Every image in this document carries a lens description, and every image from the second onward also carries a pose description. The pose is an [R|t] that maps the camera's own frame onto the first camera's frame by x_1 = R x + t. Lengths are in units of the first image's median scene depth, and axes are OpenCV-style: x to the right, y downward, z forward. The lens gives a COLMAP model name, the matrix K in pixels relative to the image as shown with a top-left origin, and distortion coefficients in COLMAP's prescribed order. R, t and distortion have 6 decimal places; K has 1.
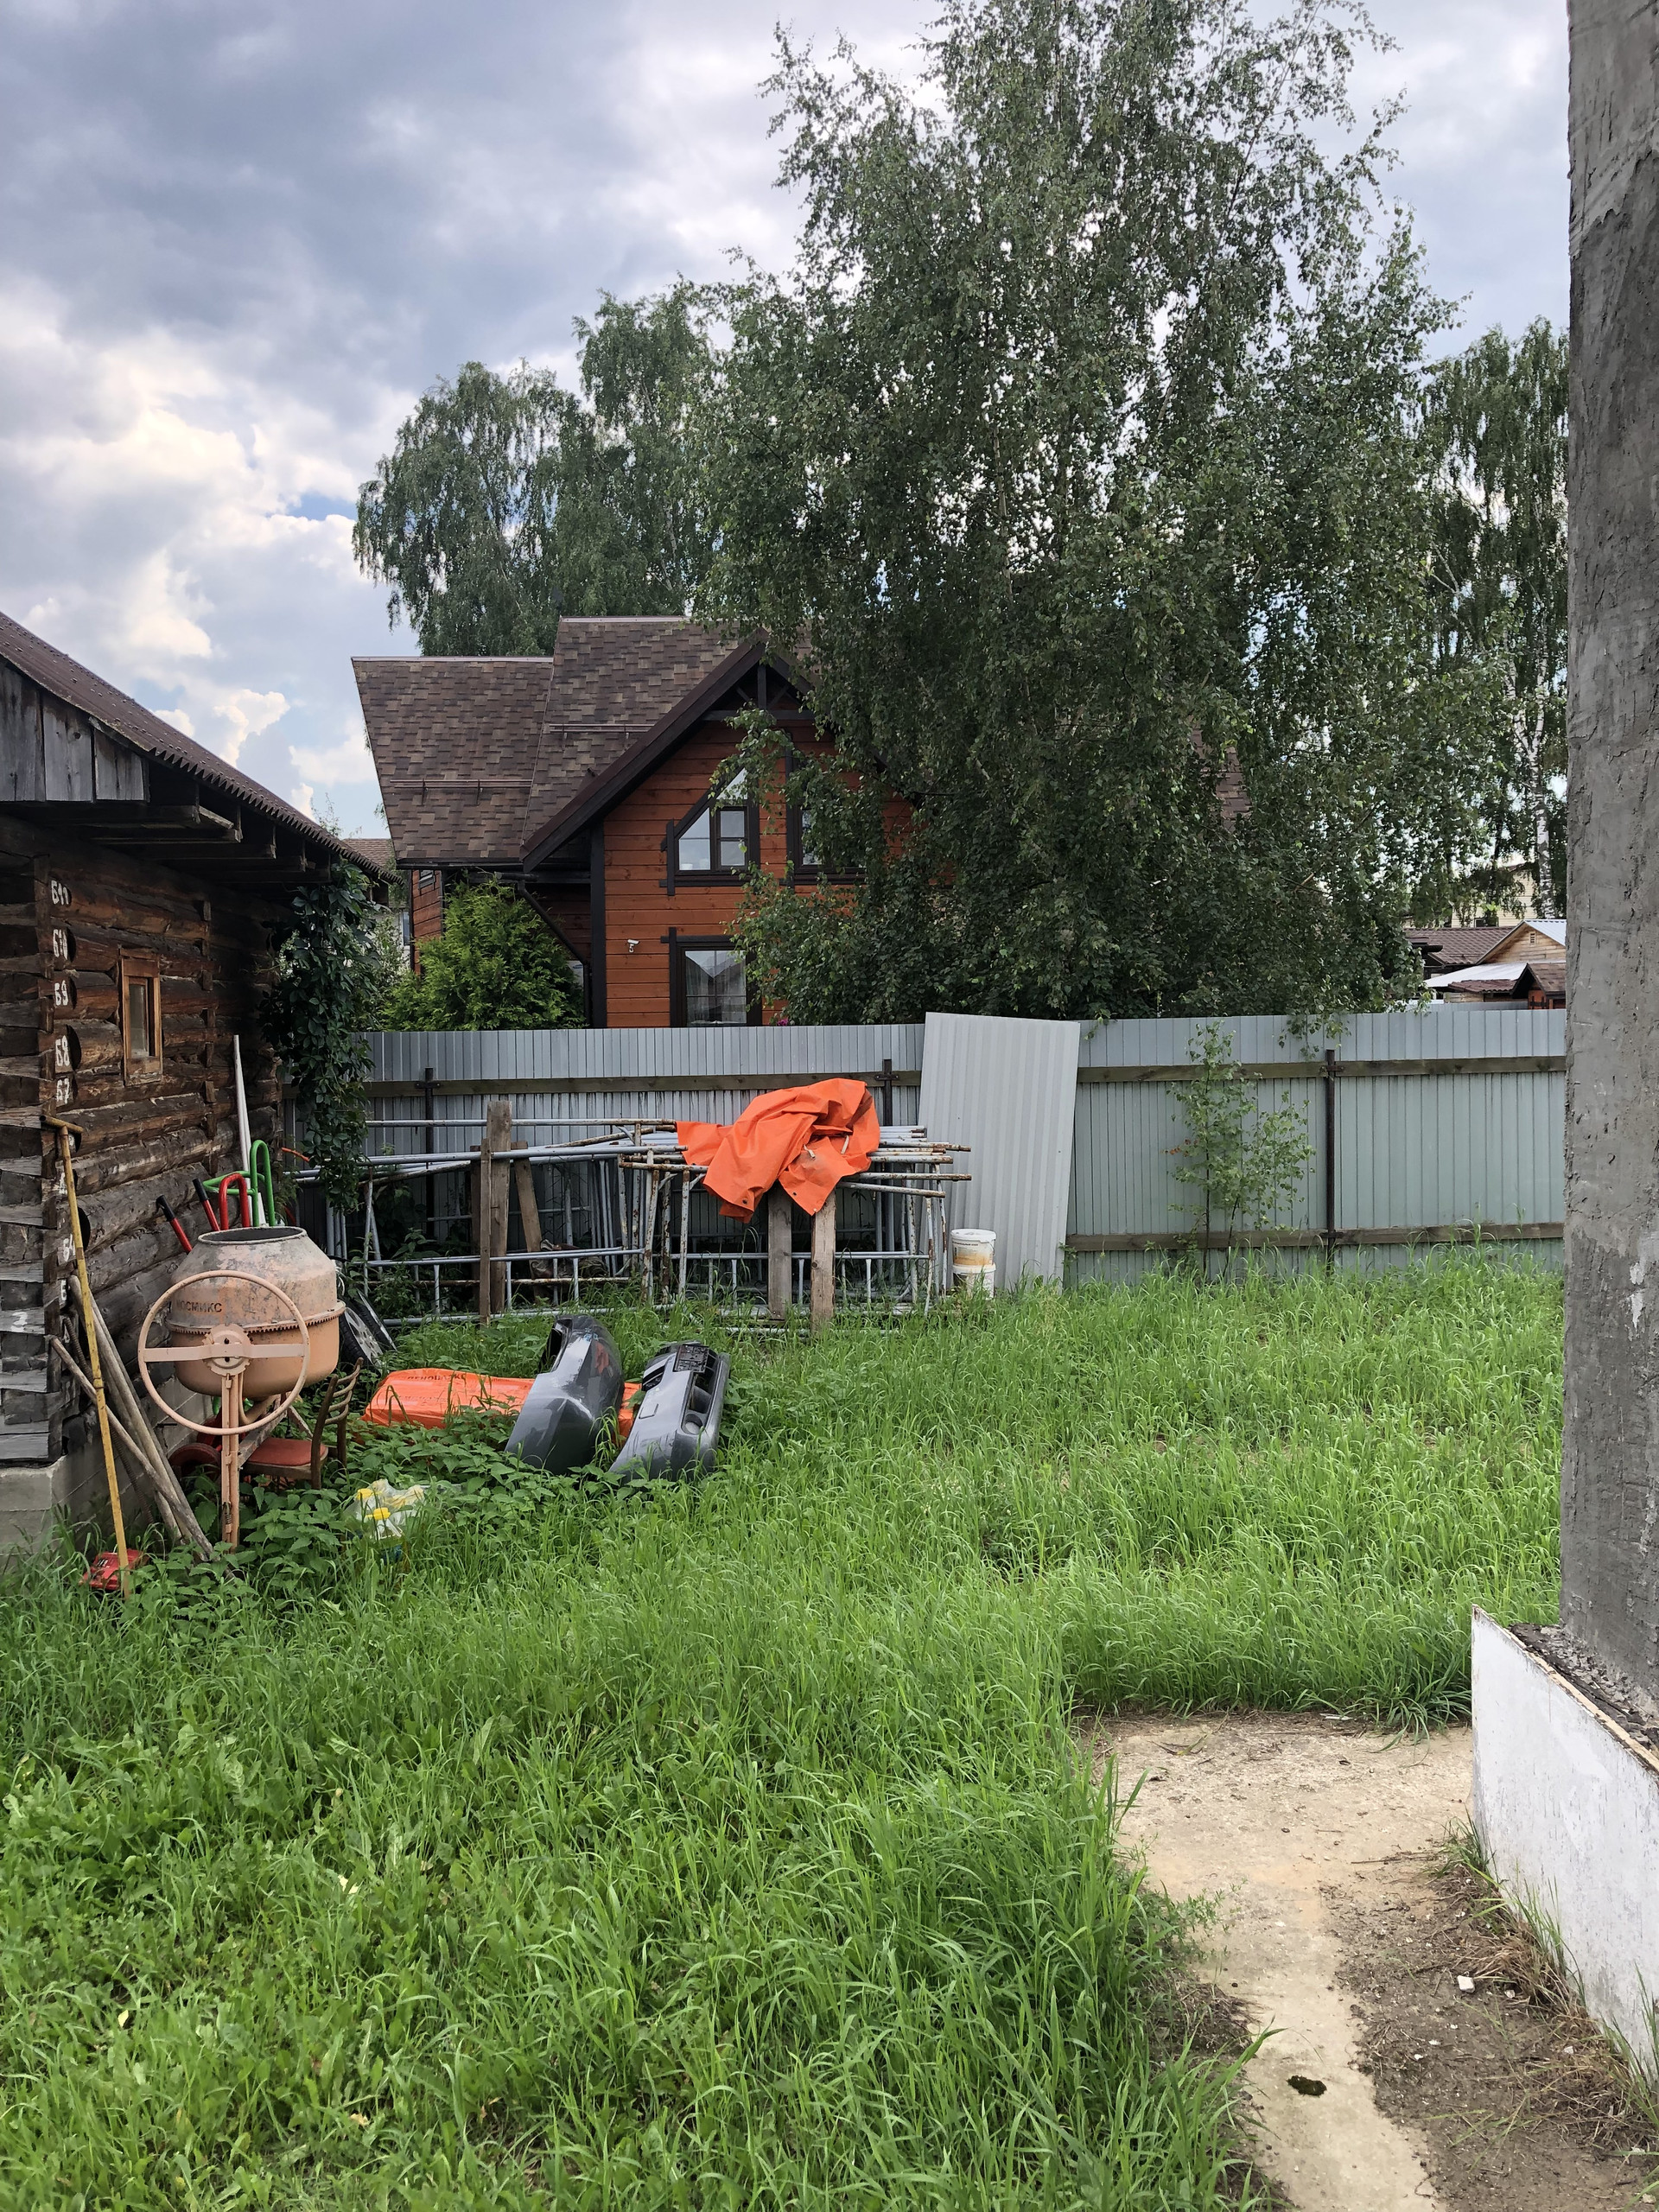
lens RADIAL K [[1810.4, 0, 874.8], [0, 1810.4, 1110.2], [0, 0, 1]] dist [-0.001461, 0.007031]
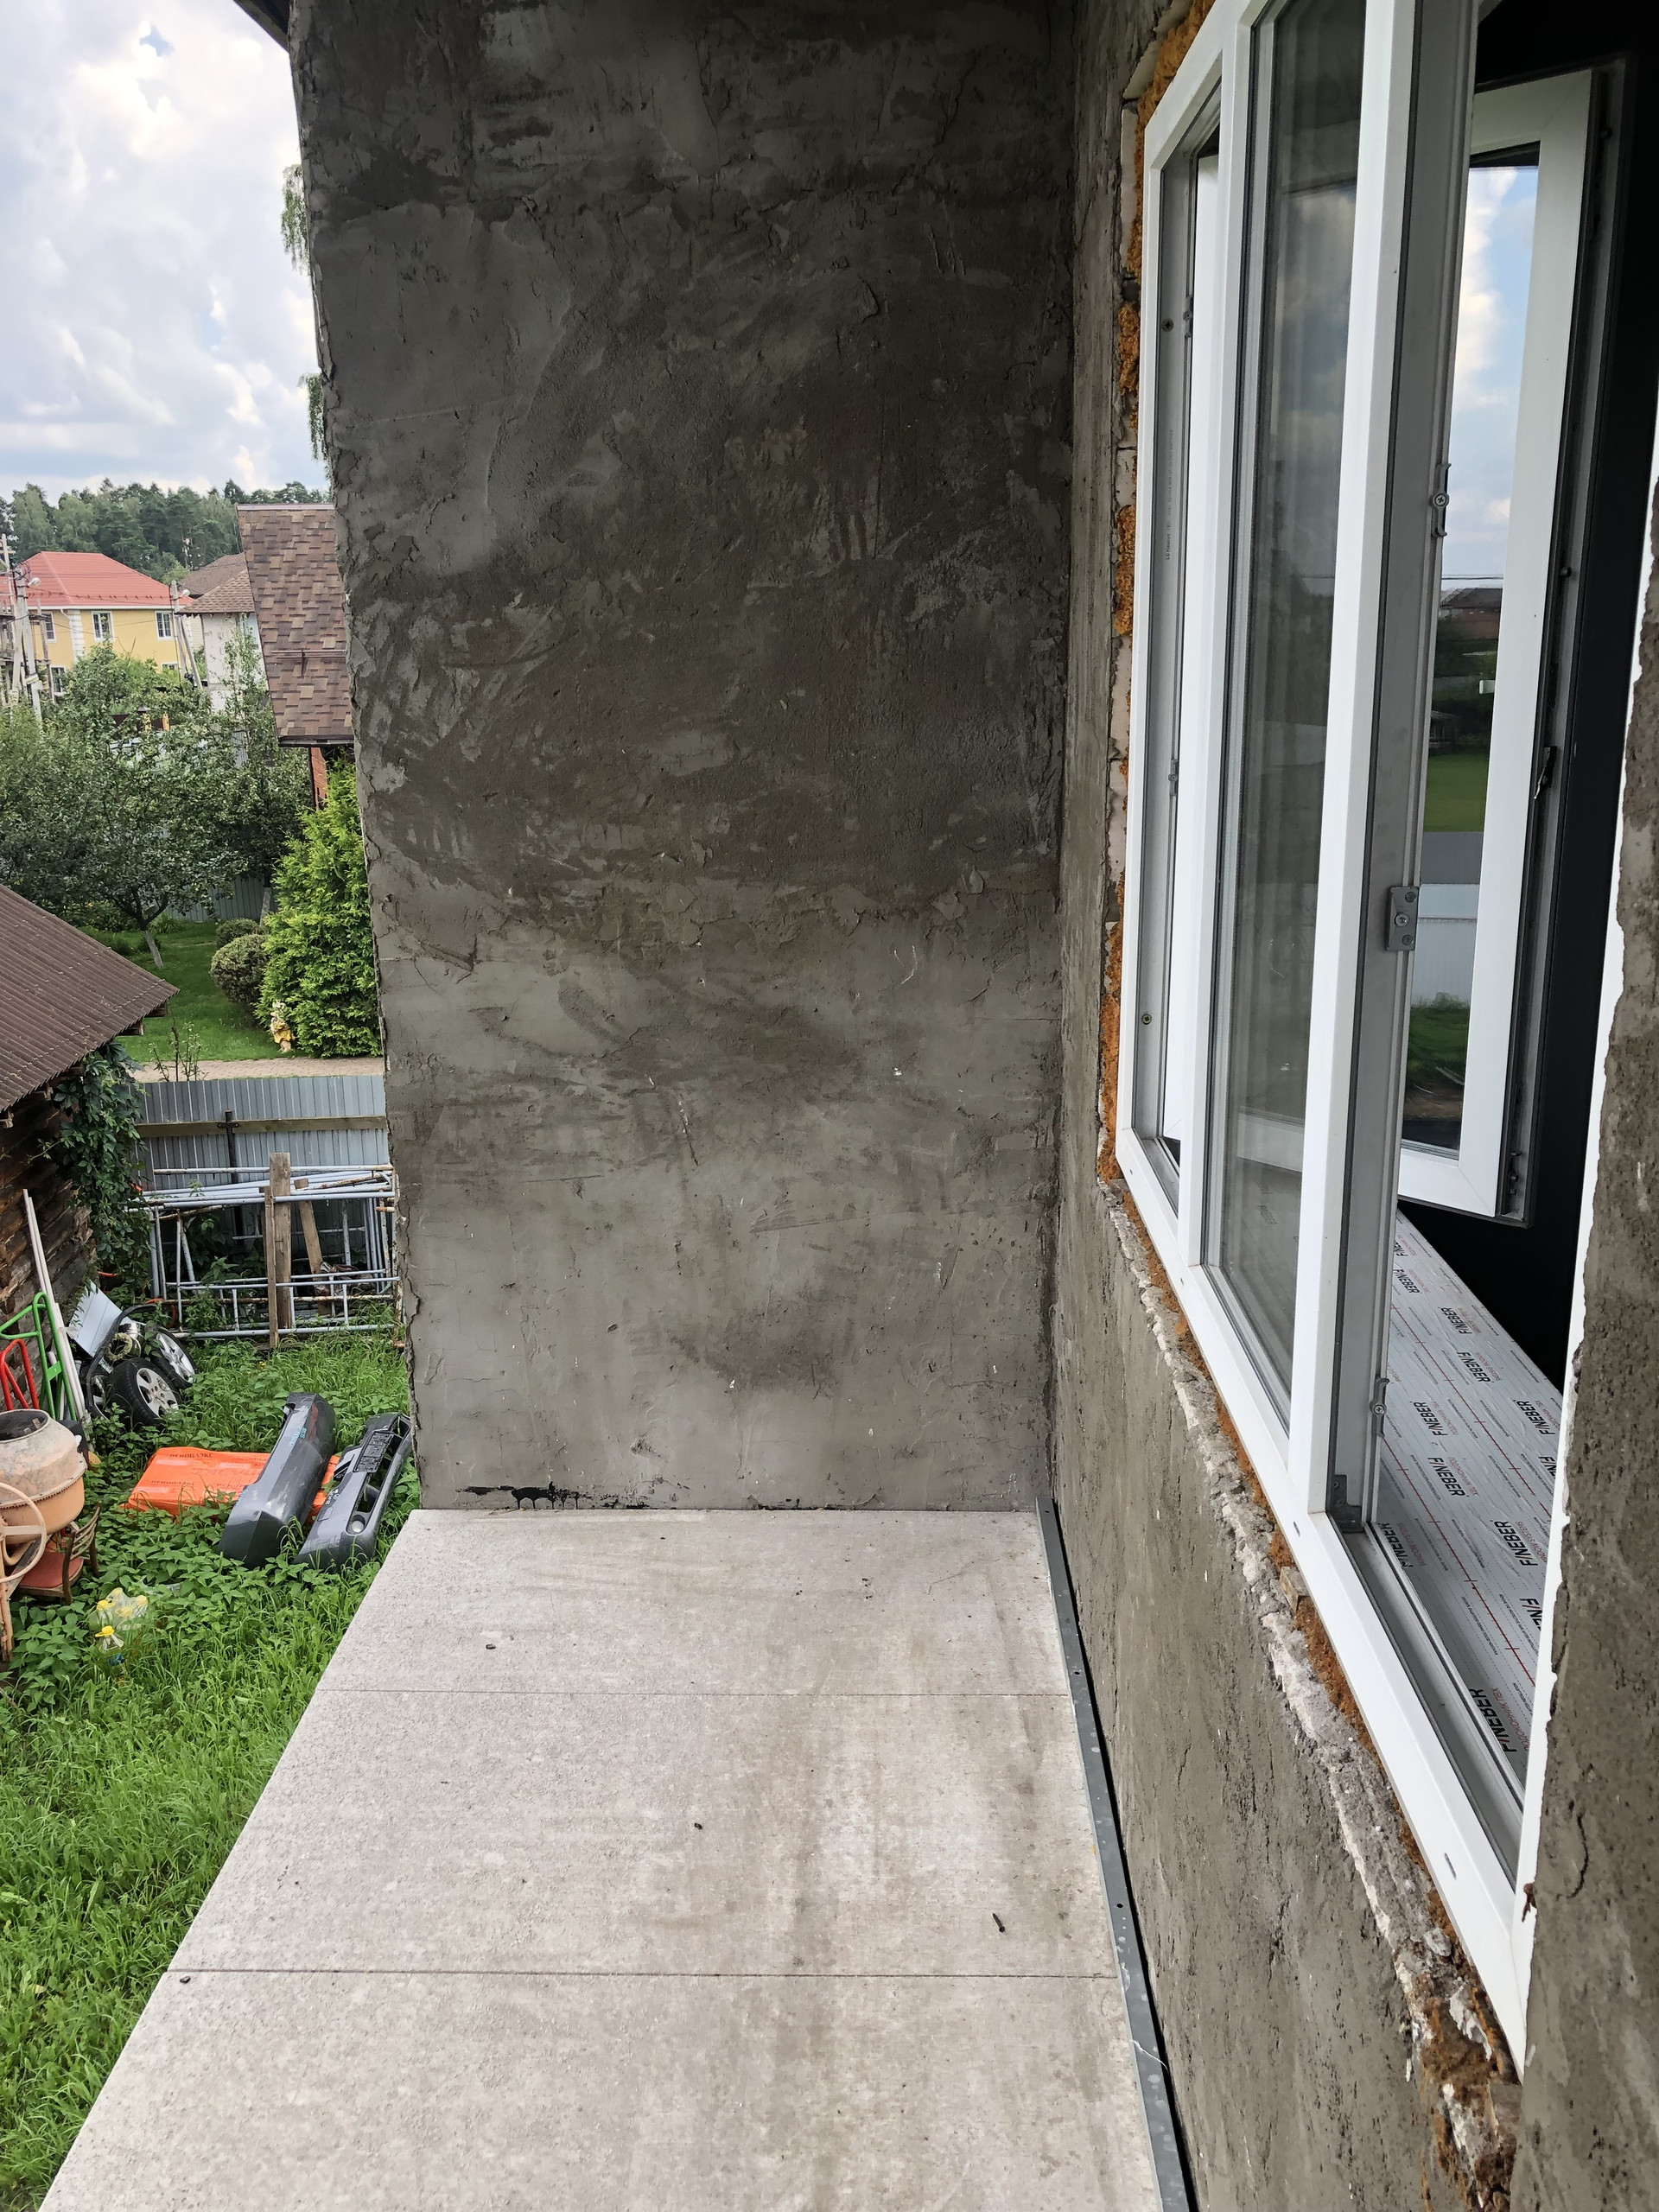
lens RADIAL K [[1831.5, 0, 831.4], [0, 1831.5, 1131.5], [0, 0, 1]] dist [0.039611, -0.048018]
pose [[0.998574, 0.015682, -0.051022, 0.362774], [-0.003132, 0.971436, 0.237280, -0.499330], [0.053286, -0.236782, 0.970101, -0.295445]]
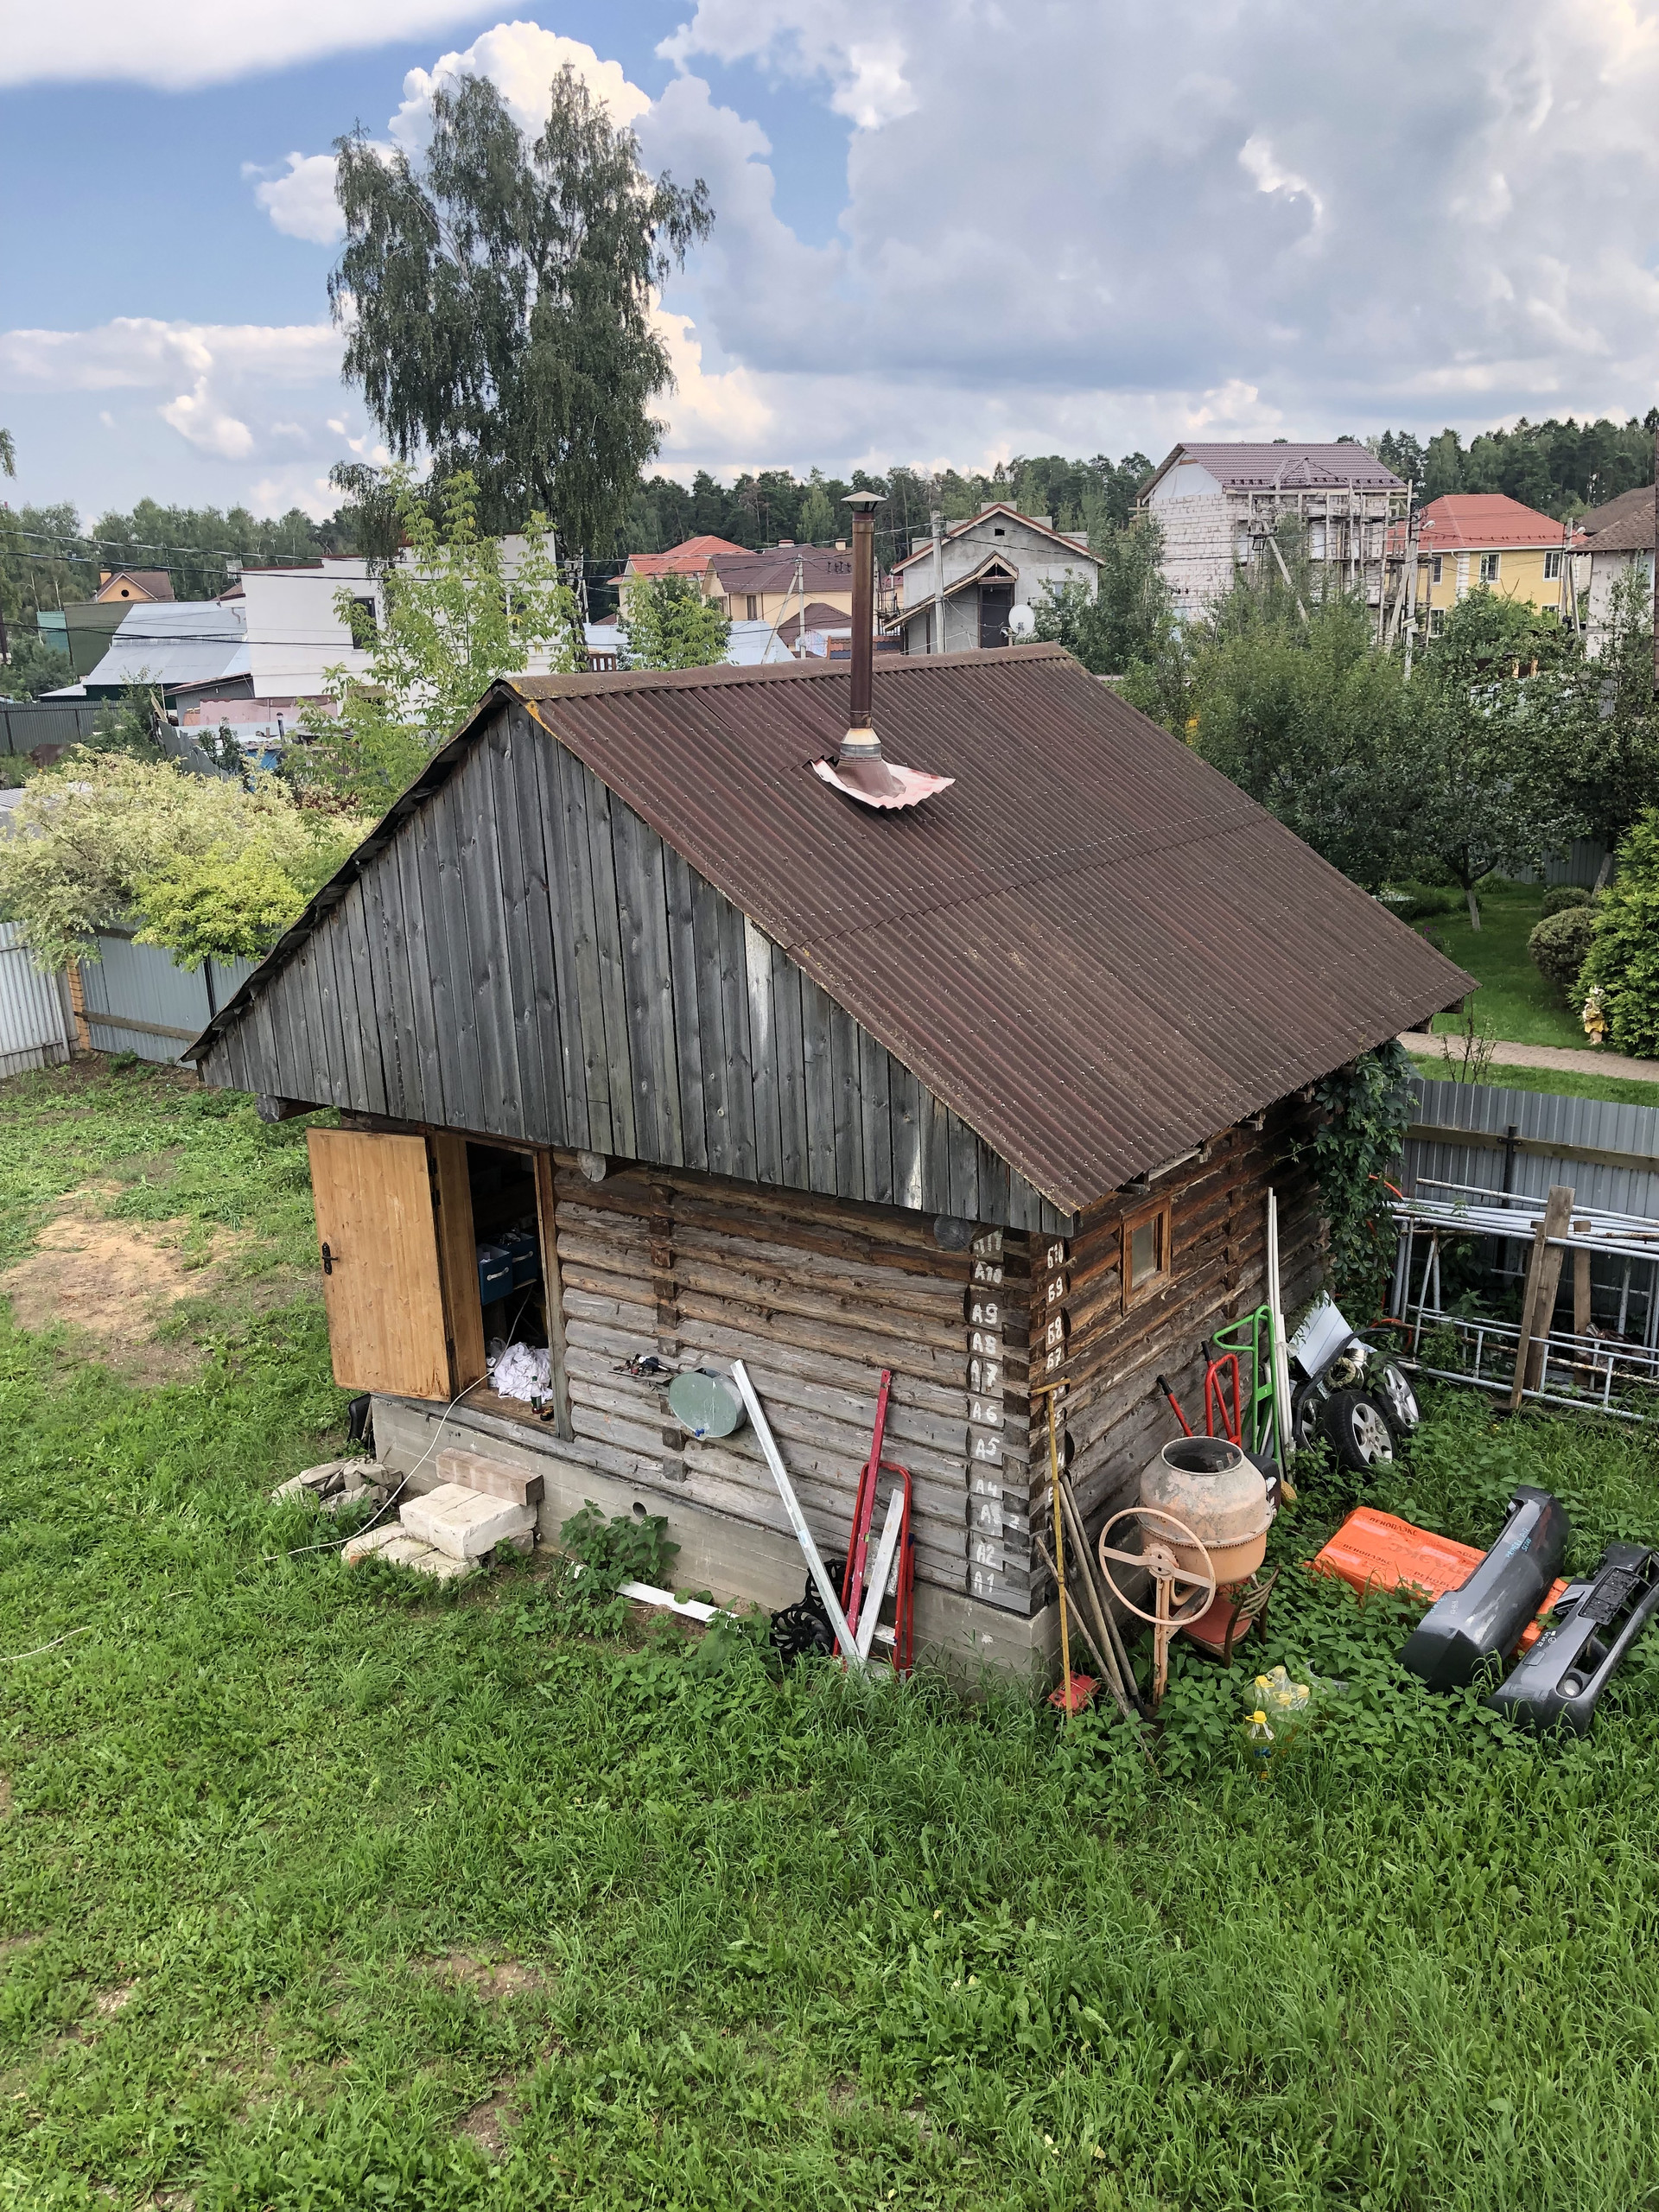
lens RADIAL K [[1829.7, 0, 829.5], [0, 1829.7, 1106.0], [0, 0, 1]] dist [-0.001136, 0.013086]
pose [[0.729768, 0.180817, -0.659352, 0.268647], [-0.006010, 0.966053, 0.258273, -0.503473], [0.683669, -0.184516, 0.706081, -0.035885]]
